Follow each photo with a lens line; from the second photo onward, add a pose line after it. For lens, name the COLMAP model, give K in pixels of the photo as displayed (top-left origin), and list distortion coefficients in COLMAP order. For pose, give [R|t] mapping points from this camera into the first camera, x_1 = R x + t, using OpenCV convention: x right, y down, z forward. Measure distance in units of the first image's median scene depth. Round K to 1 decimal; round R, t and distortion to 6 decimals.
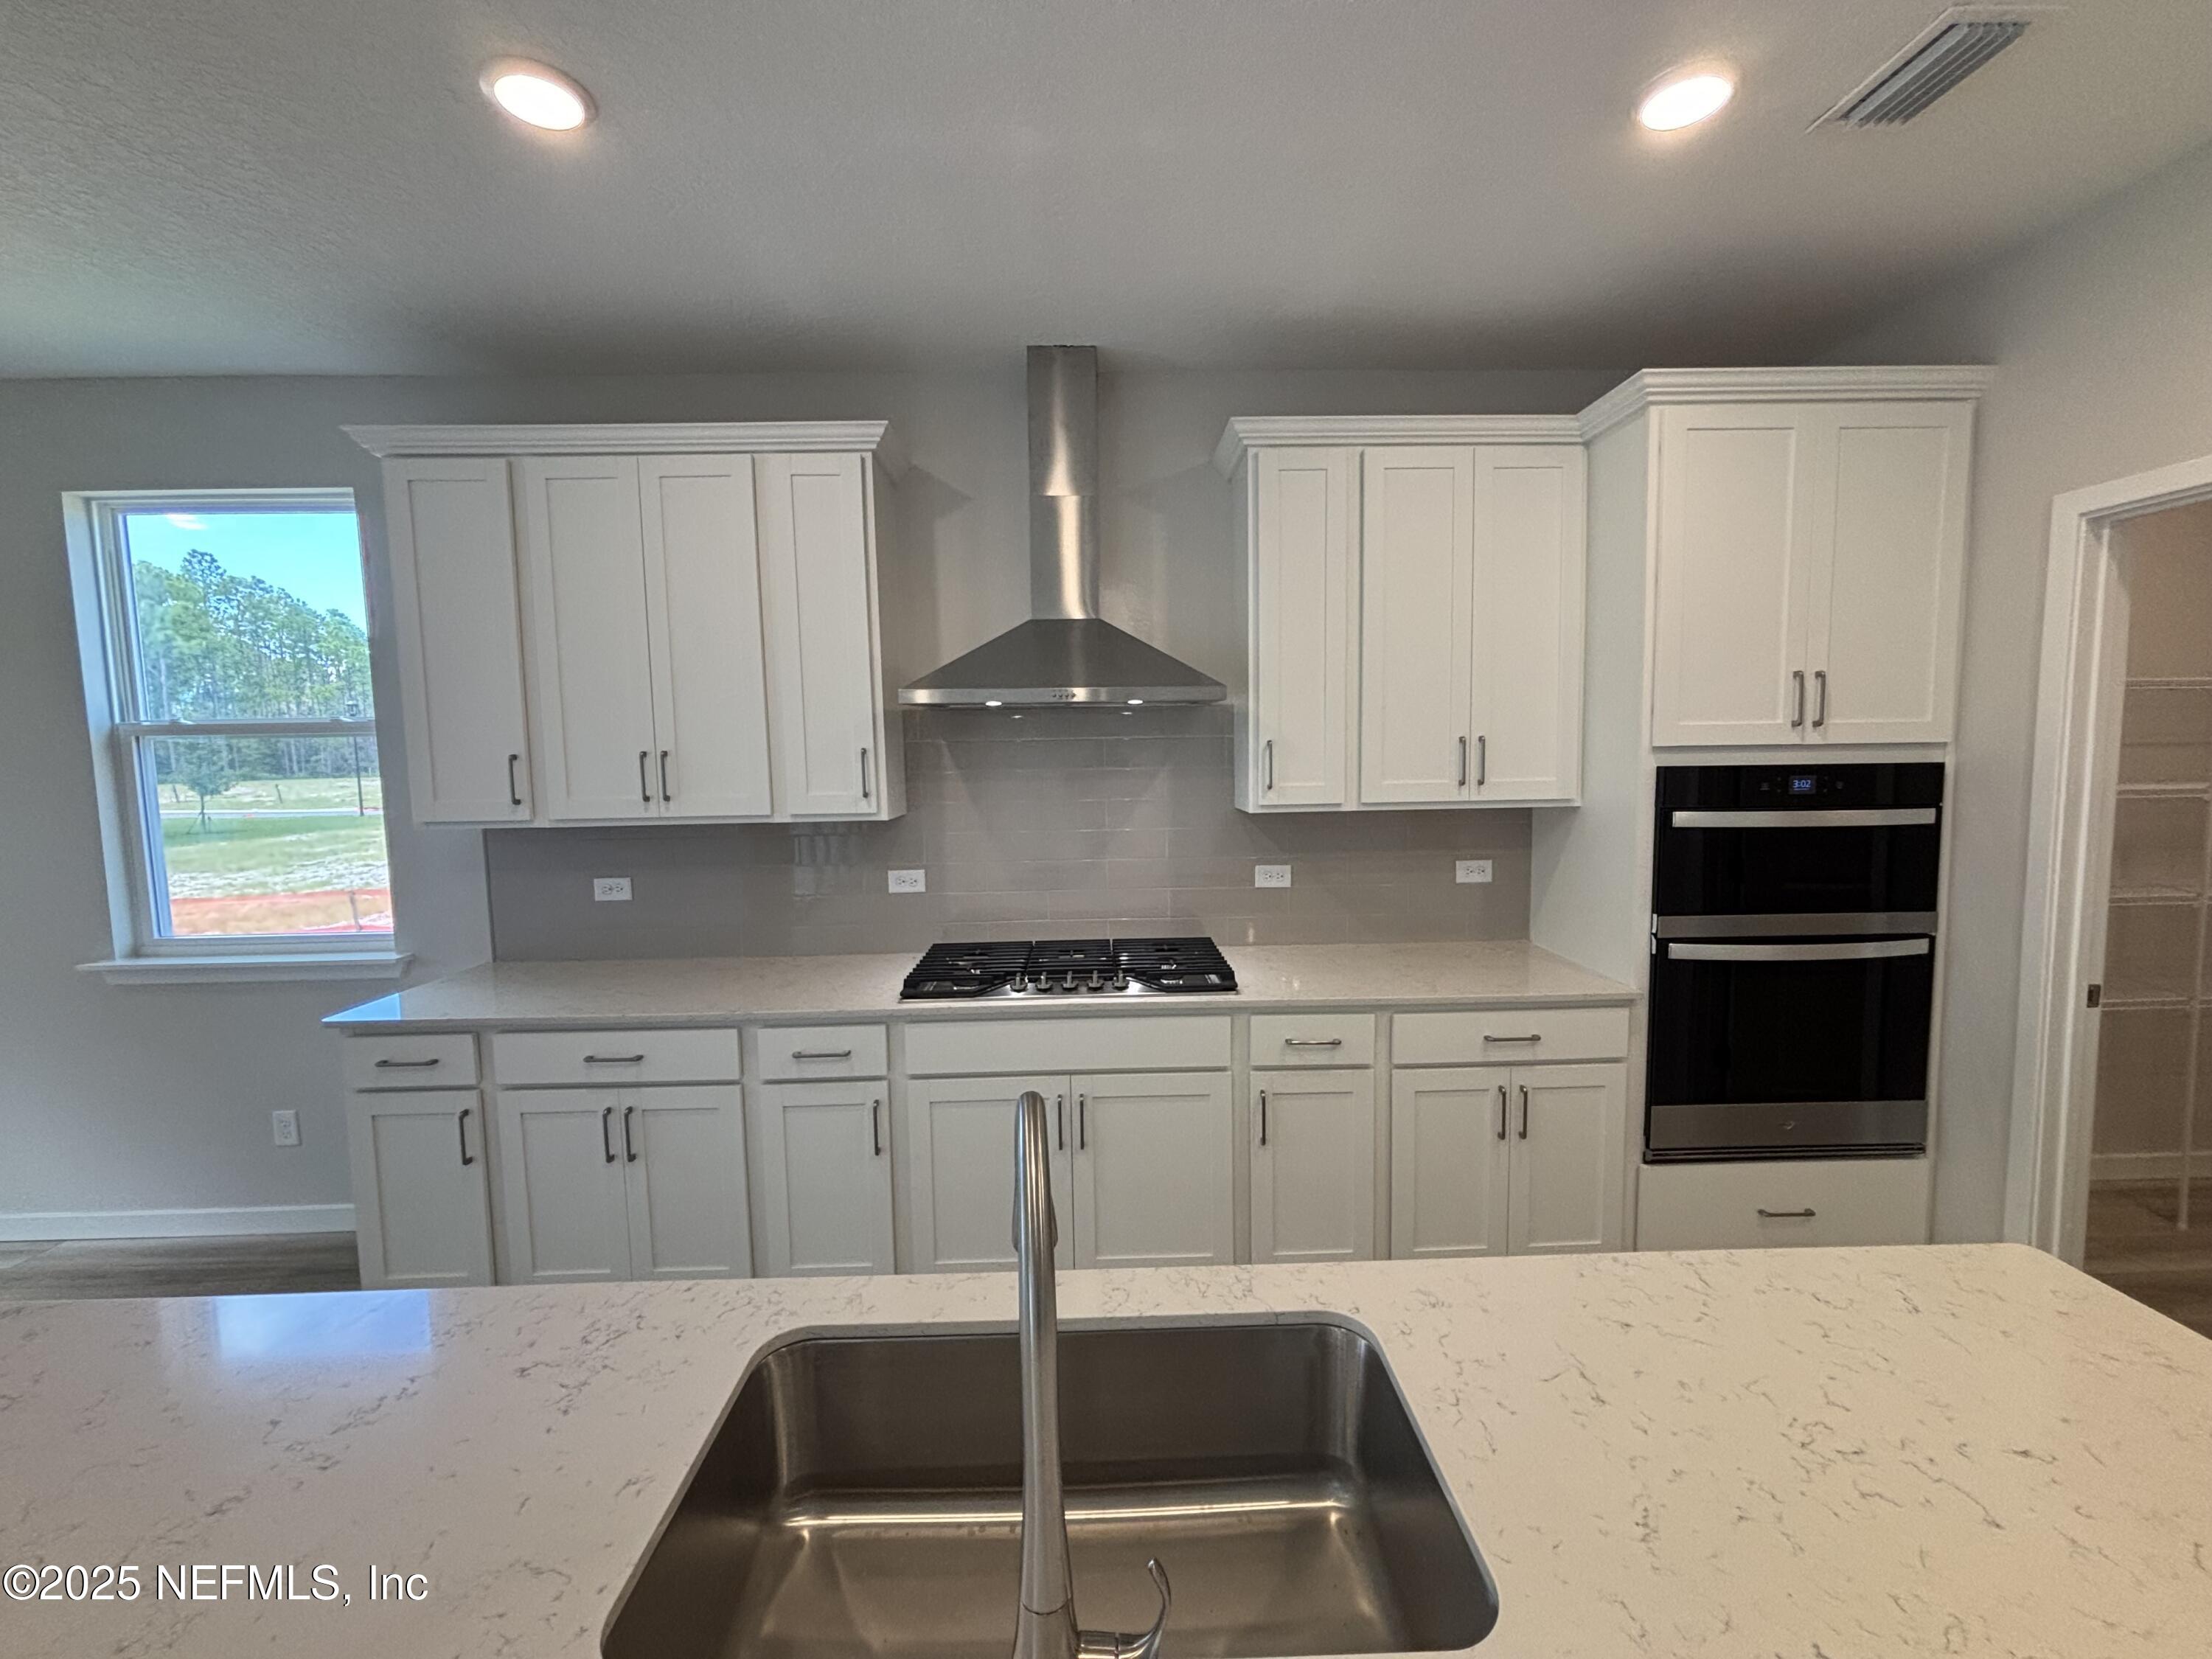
lens RADIAL K [[894.4, 0, 1116.8], [0, 894.4, 823.9], [0, 0, 1]] dist [0.001771, -0.000733]
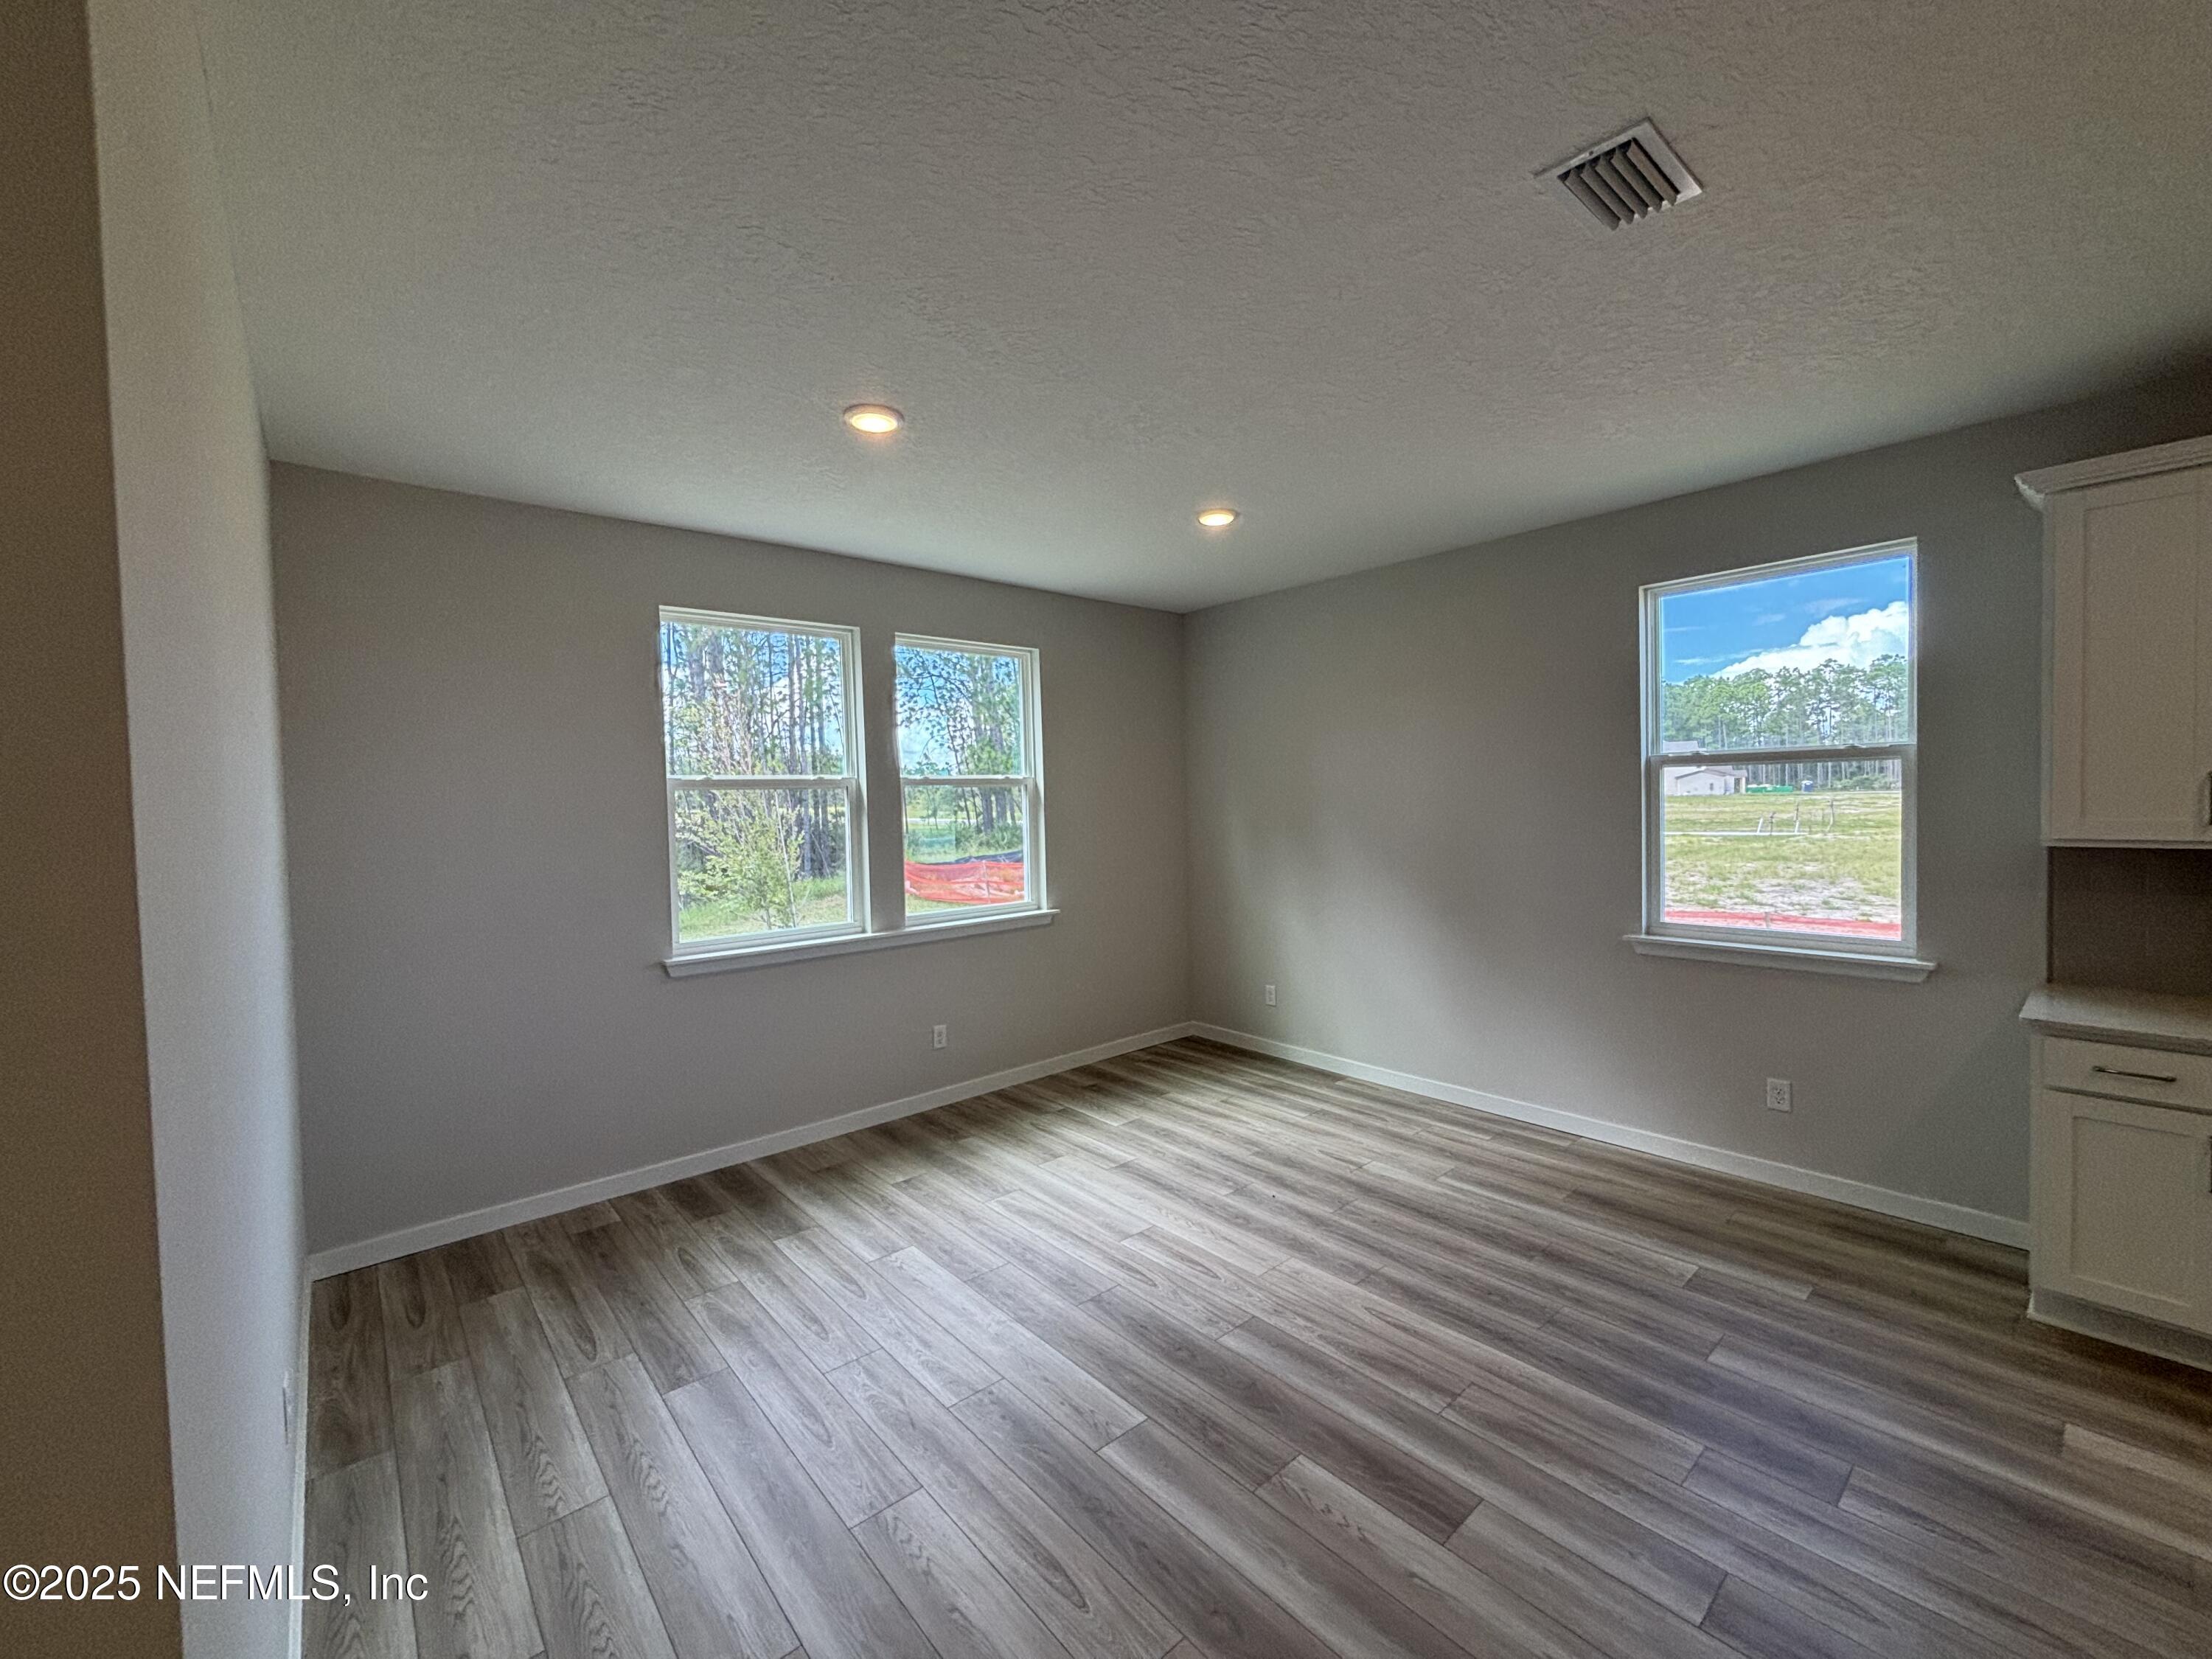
lens RADIAL K [[894.4, 0, 1116.8], [0, 894.4, 823.9], [0, 0, 1]] dist [0.001771, -0.000733]
pose [[0.644674, 0.028442, -0.763929, -0.710815], [-0.051656, 0.998644, -0.006411, 0.044313], [0.762711, 0.043595, 0.645269, -0.513384]]
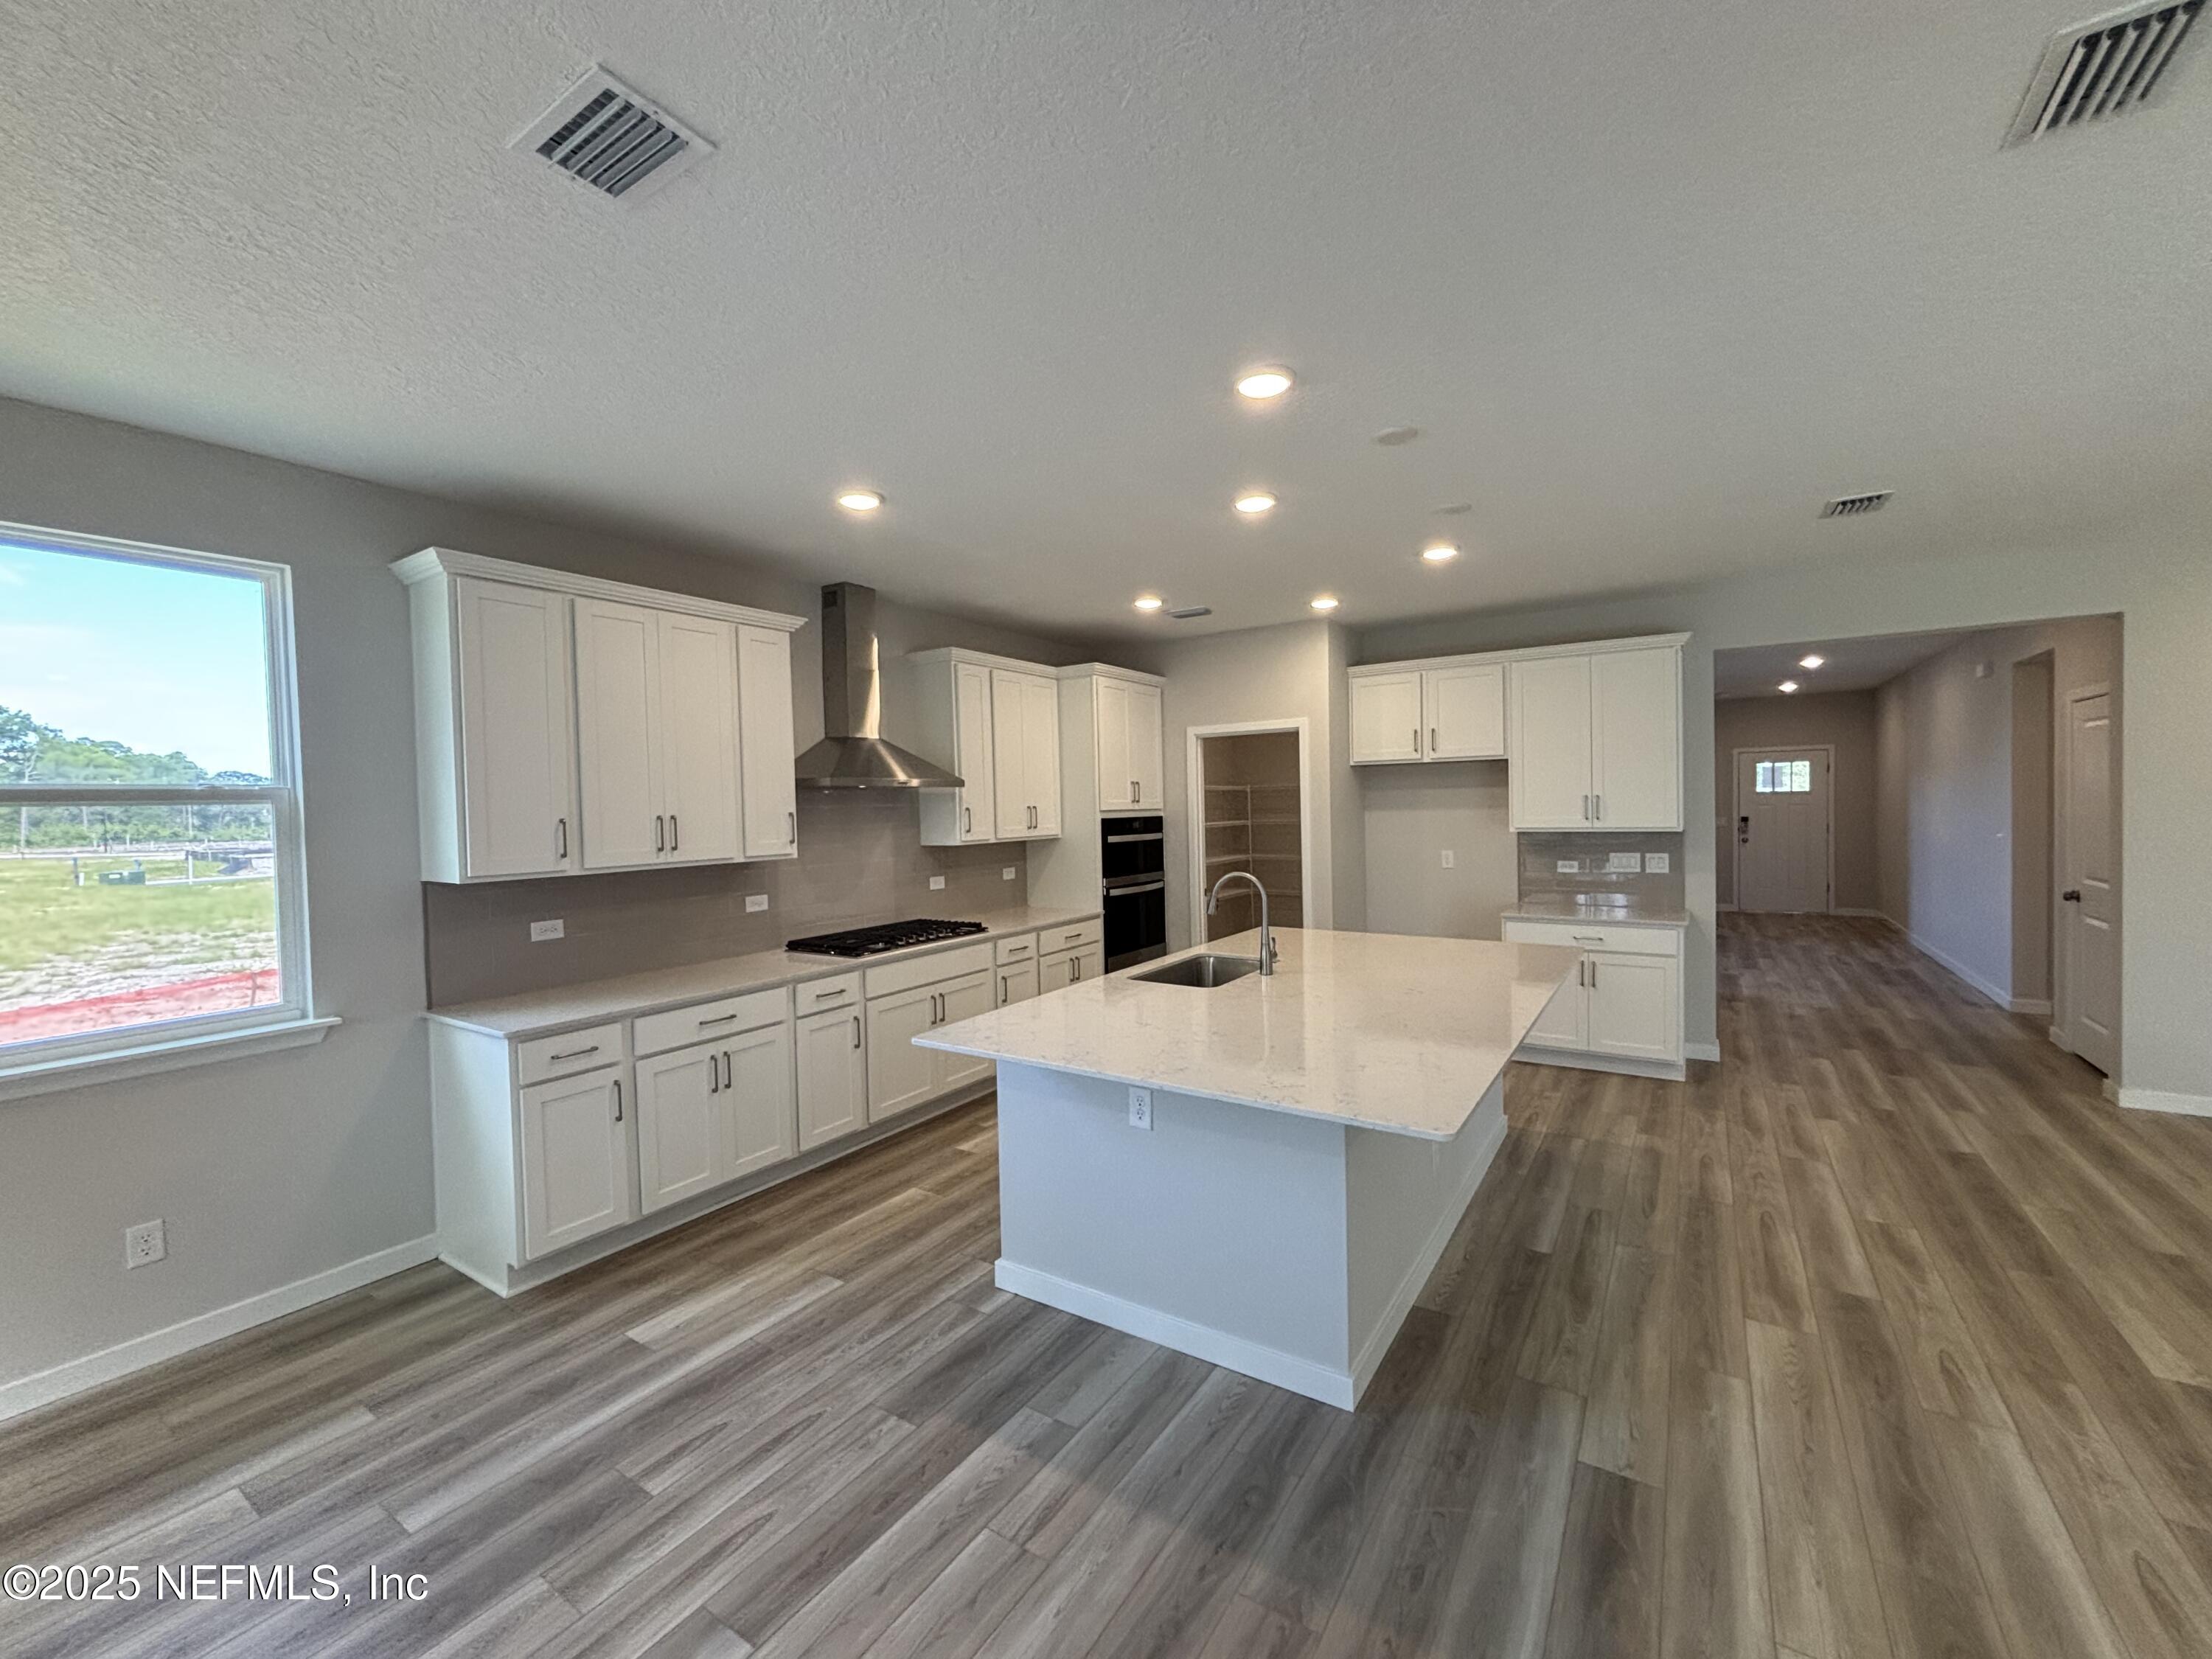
lens RADIAL K [[894.4, 0, 1116.8], [0, 894.4, 823.9], [0, 0, 1]] dist [0.001771, -0.000733]
pose [[0.562389, -0.015557, 0.826726, -1.317027], [0.079952, 0.996161, -0.035642, 0.039674], [-0.822998, 0.086143, 0.561474, -0.385377]]
